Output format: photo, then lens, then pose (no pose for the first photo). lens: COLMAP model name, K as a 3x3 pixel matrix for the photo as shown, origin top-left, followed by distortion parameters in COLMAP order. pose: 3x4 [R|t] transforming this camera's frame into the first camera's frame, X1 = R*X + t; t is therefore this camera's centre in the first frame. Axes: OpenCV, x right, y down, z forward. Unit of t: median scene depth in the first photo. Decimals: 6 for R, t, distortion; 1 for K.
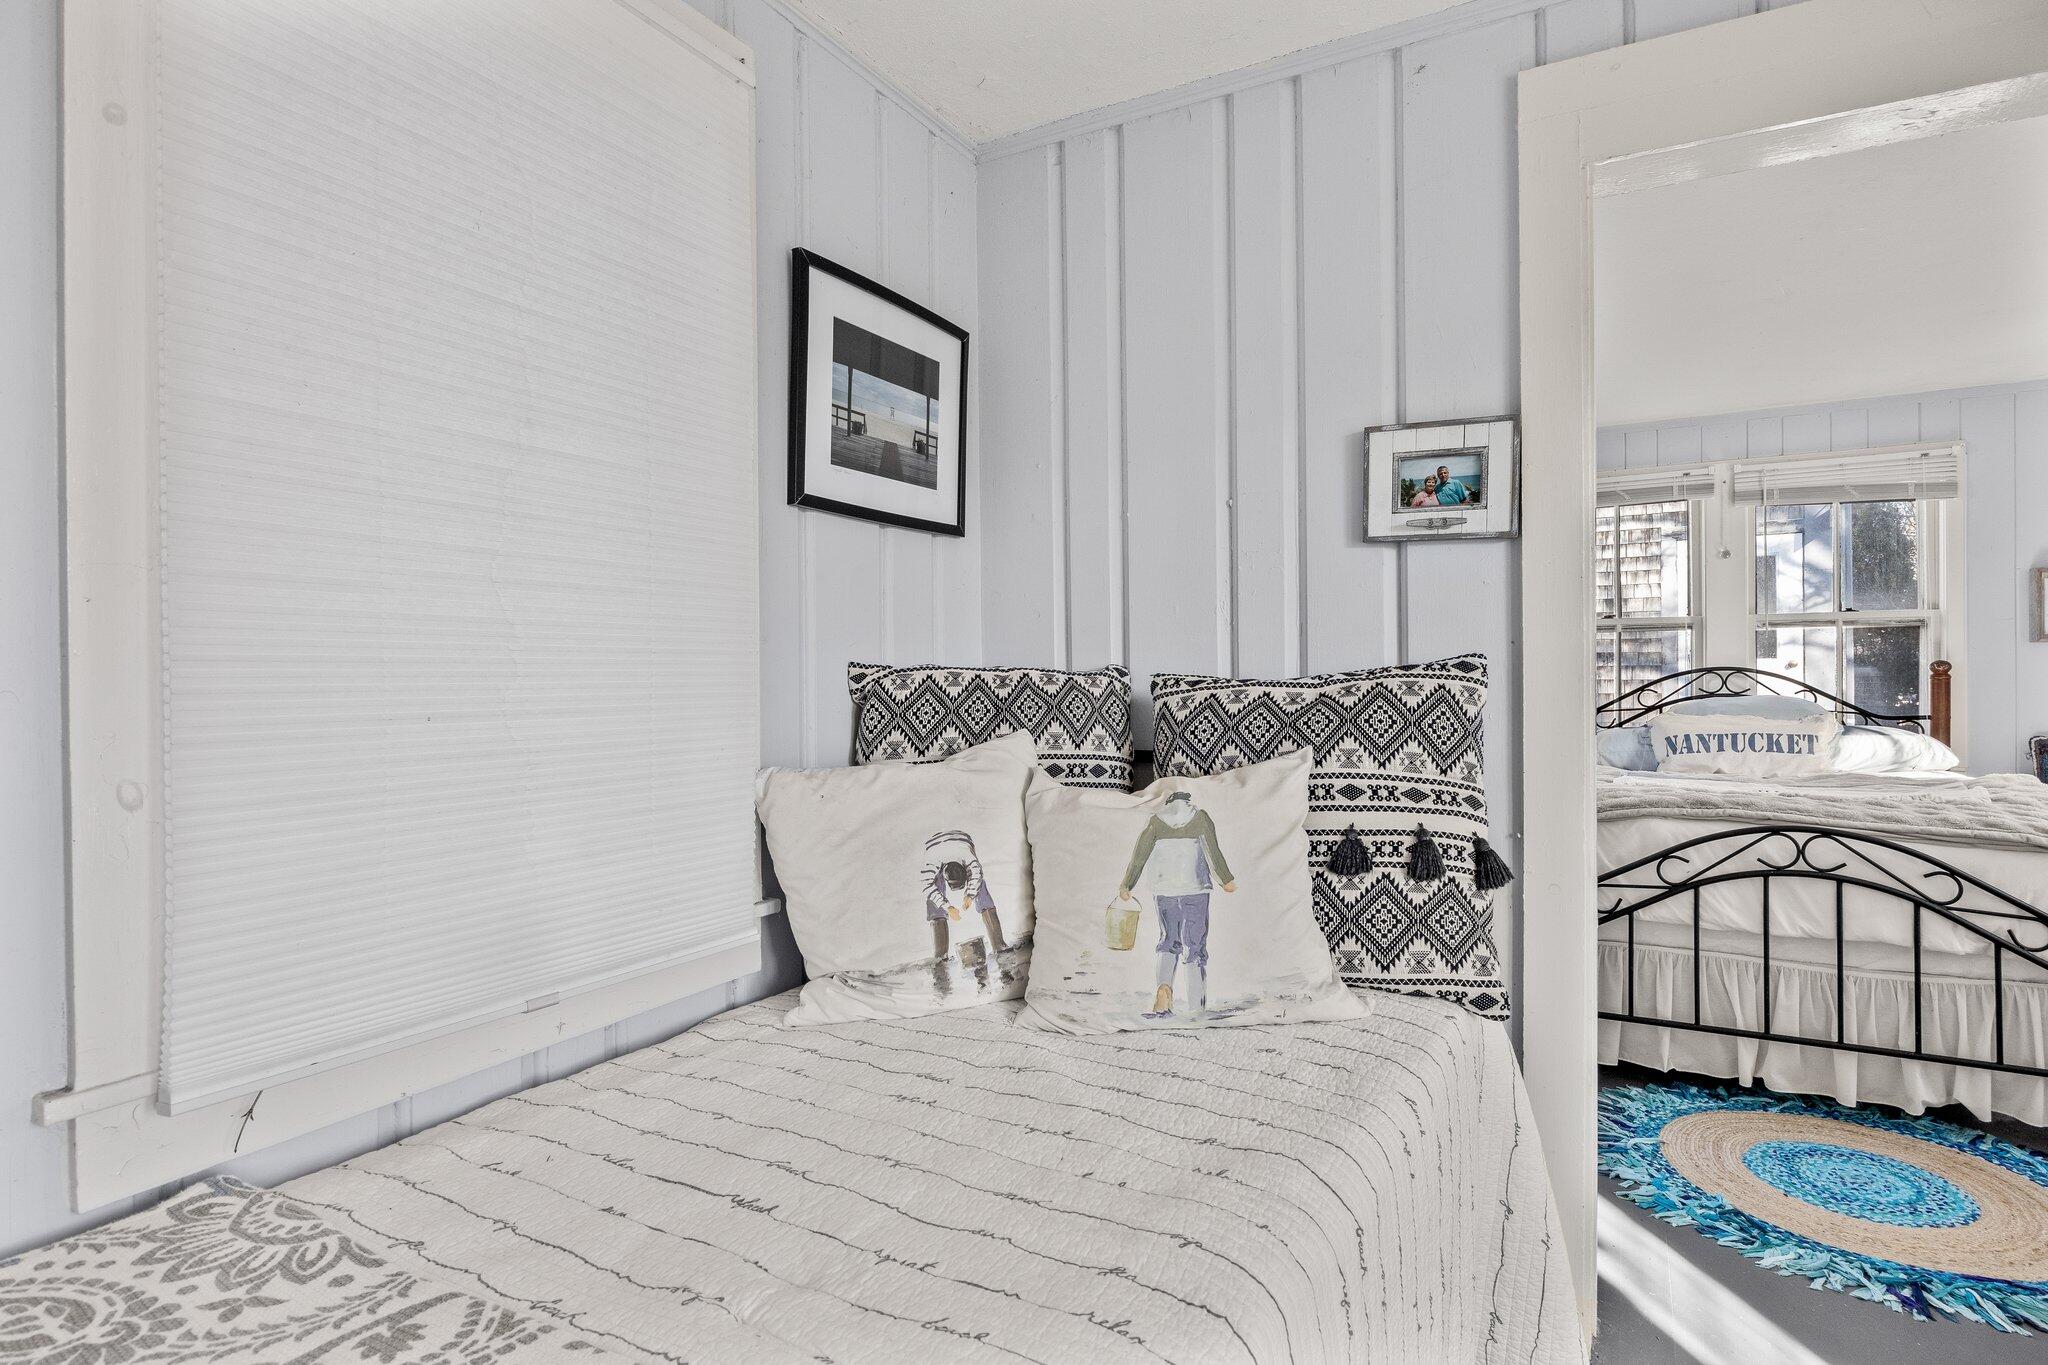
lens RADIAL K [[1041.7, 0, 1022.6], [0, 1041.7, 678.3], [0, 0, 1]] dist [-0.011170, 0.001145]
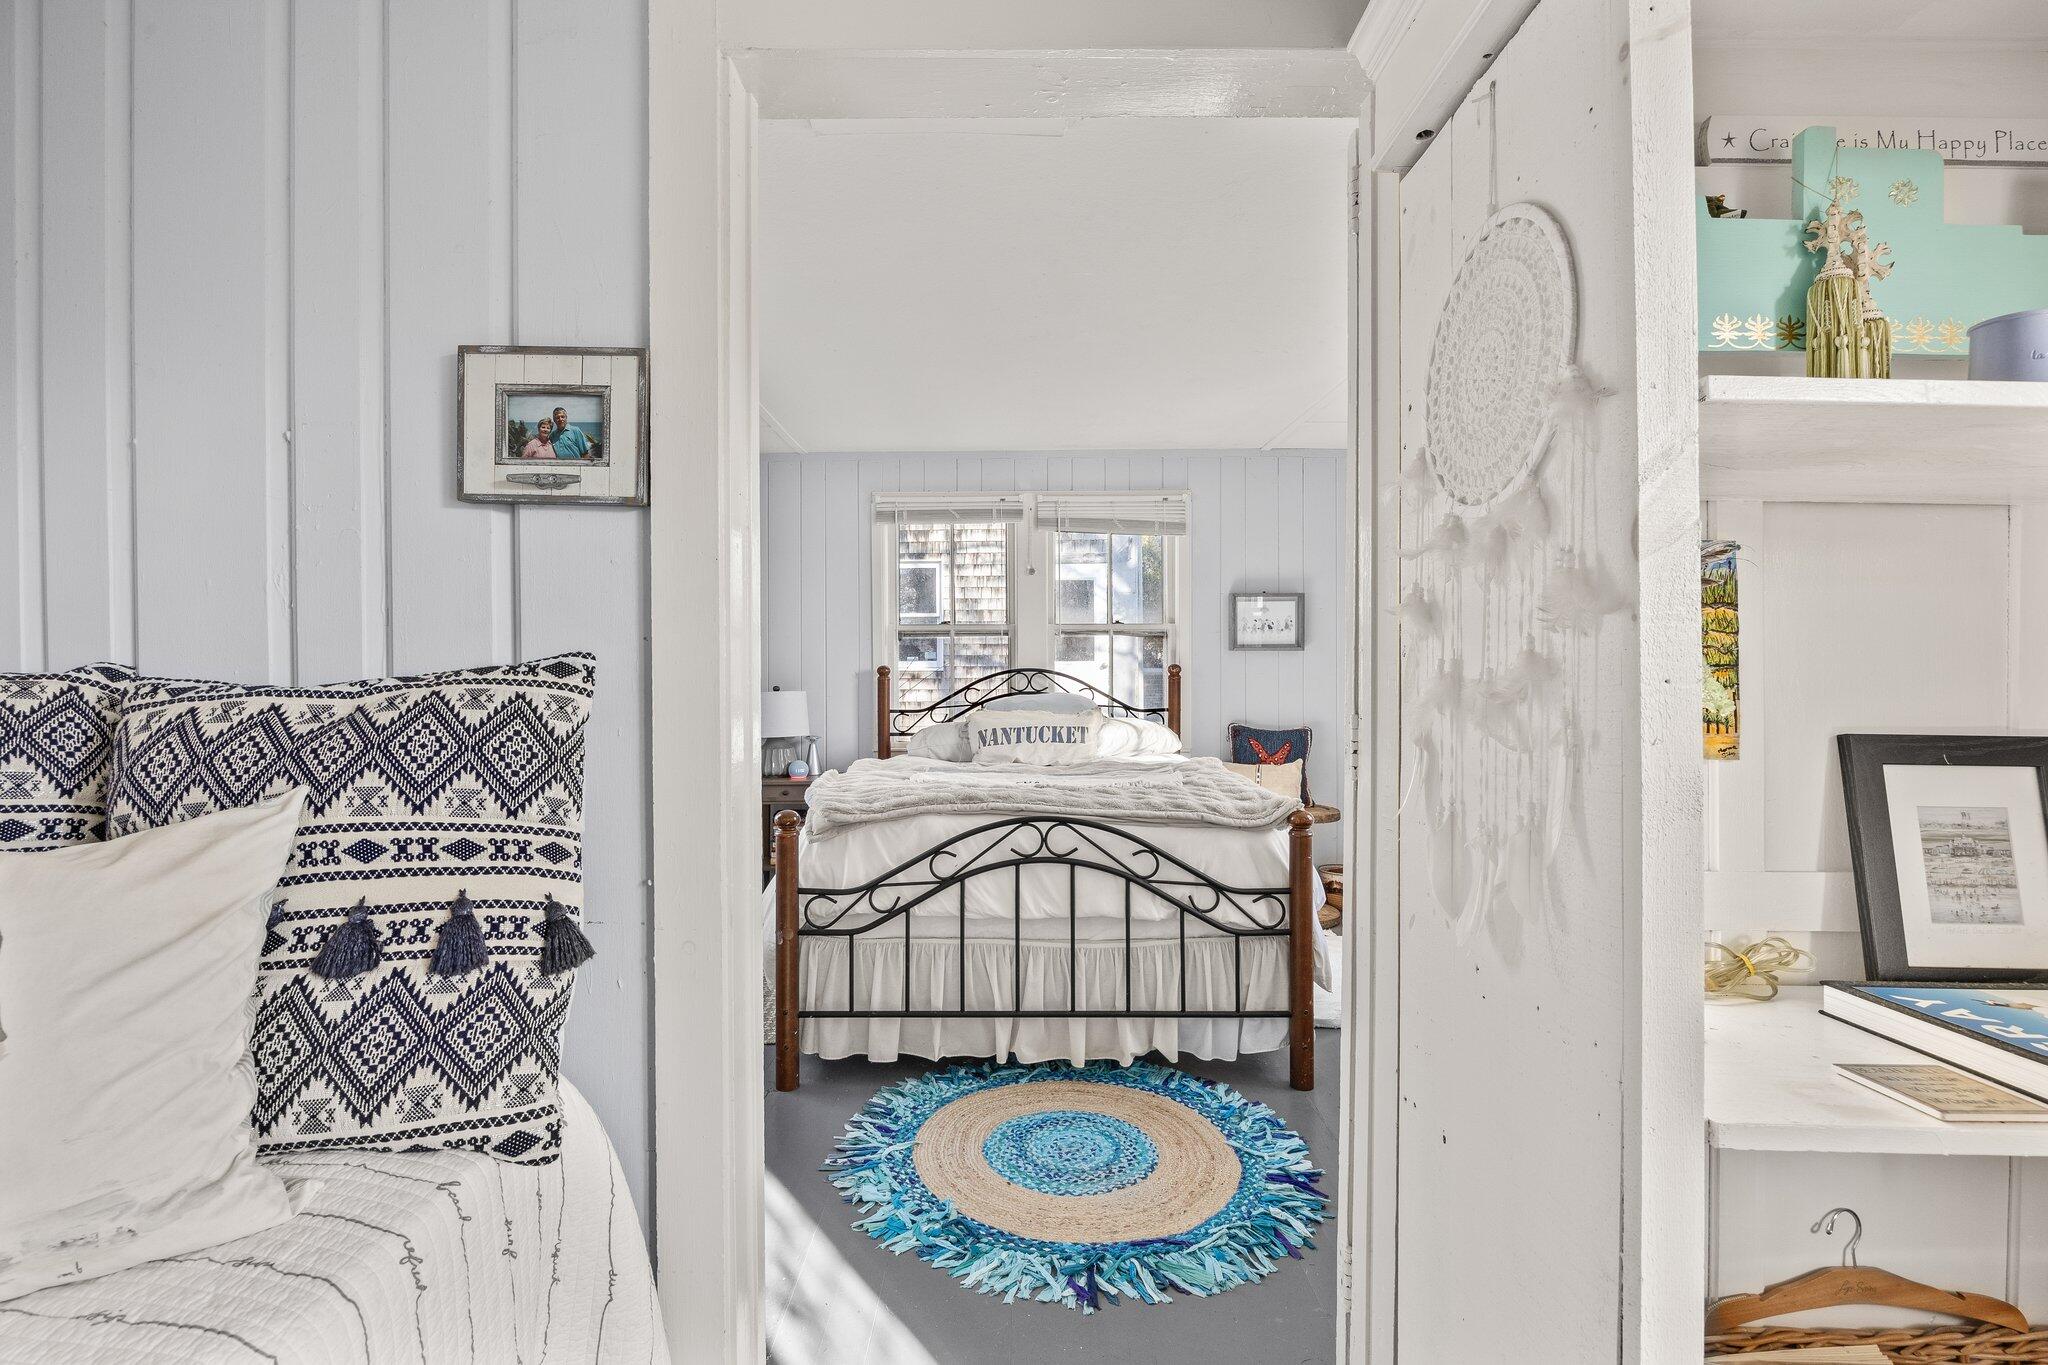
lens RADIAL K [[939.3, 0, 992.5], [0, 939.3, 674.6], [0, 0, 1]] dist [-0.019843, 0.000607]
pose [[0.879916, 0.002653, 0.475122, 0.333330], [-0.002470, 0.999996, -0.001010, -0.006562], [-0.475123, -0.000285, 0.879919, 0.224673]]
